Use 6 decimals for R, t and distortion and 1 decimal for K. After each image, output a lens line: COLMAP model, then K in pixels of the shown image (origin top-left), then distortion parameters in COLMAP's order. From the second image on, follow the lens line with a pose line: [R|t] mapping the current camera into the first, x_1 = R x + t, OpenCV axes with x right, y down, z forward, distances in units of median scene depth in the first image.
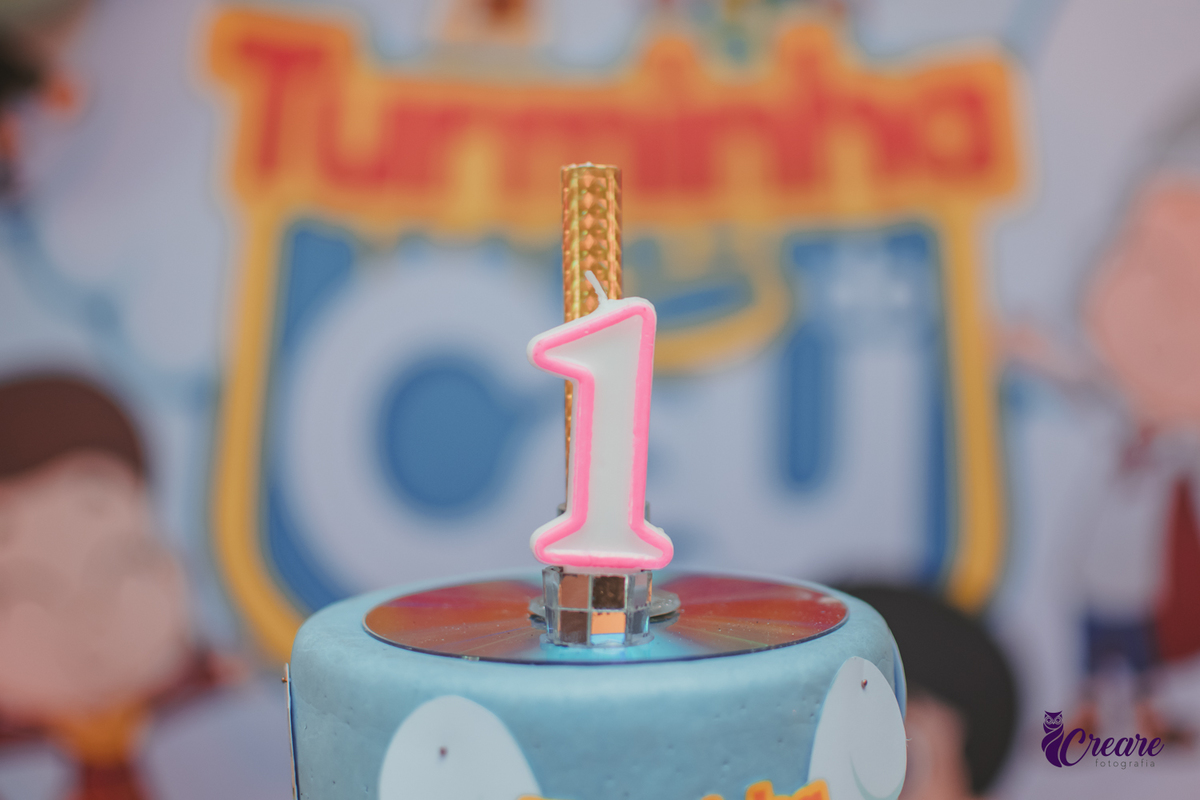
lens RADIAL K [[1901.8, 0, 601.0], [0, 1901.8, 398.1], [0, 0, 1]] dist [-0.161846, 0.000000]
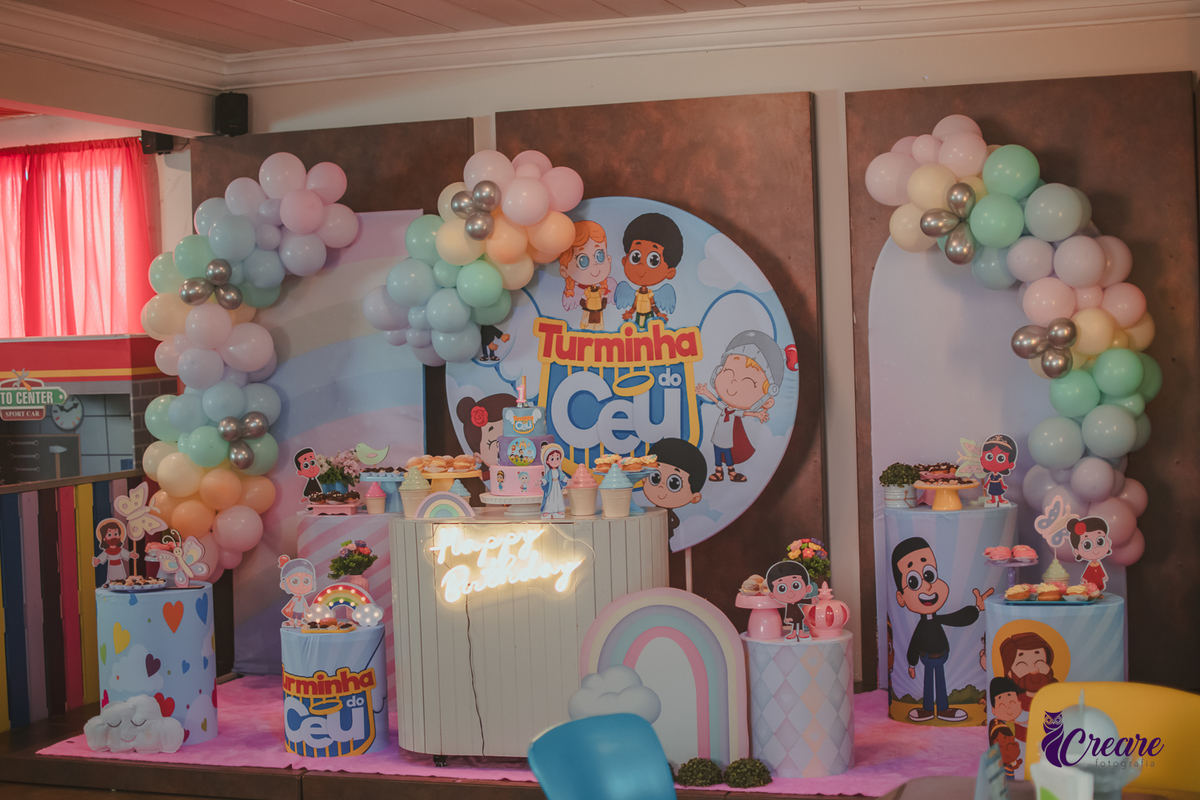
lens RADIAL K [[1901.8, 0, 597.1], [0, 1901.8, 399.0], [0, 0, 1]] dist [-0.161846, 0.000000]
pose [[0.959997, 0.001594, -0.280006, 1.280047], [-0.010144, 0.999525, -0.029091, 0.130731], [0.279827, 0.030768, 0.959557, -3.538247]]
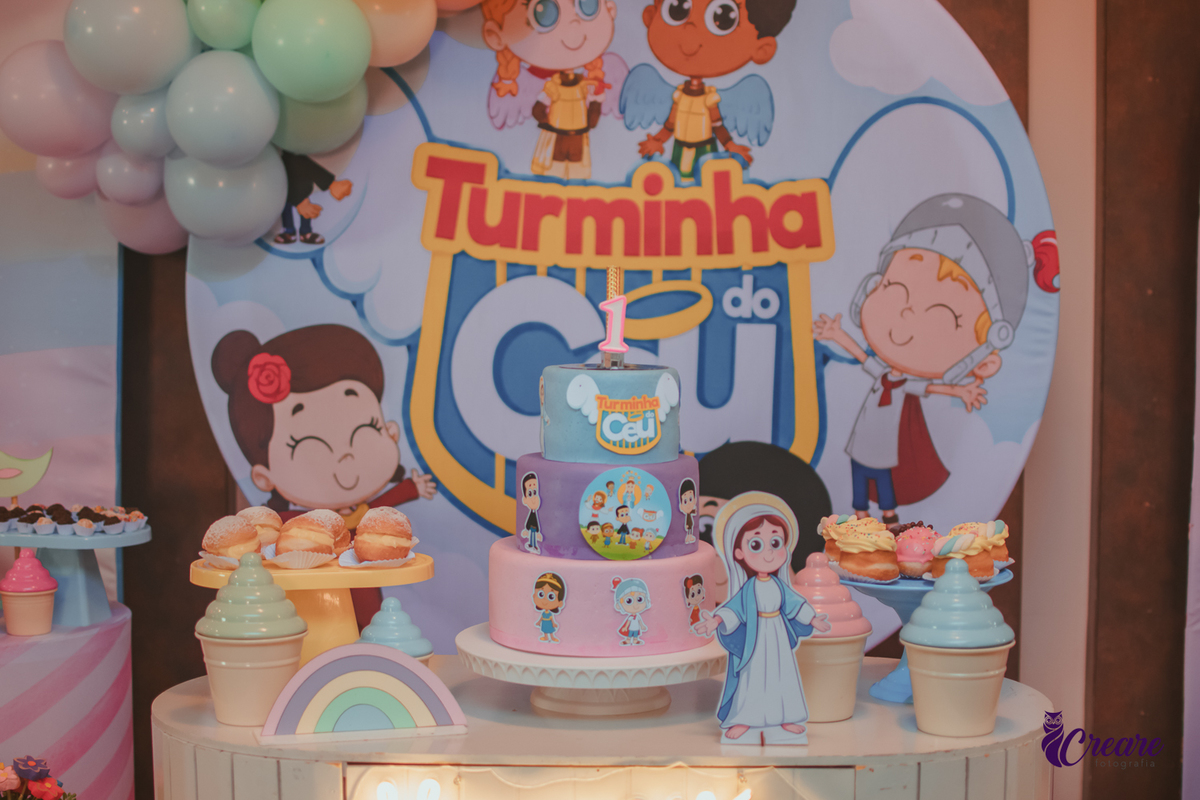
lens RADIAL K [[1901.8, 0, 601.7], [0, 1901.8, 402.2], [0, 0, 1]] dist [-0.161846, 0.000000]
pose [[0.999574, 0.028792, -0.004833, -0.000512], [-0.028815, 0.999574, -0.004723, 0.061808], [0.004694, 0.004861, 0.999977, -0.966468]]
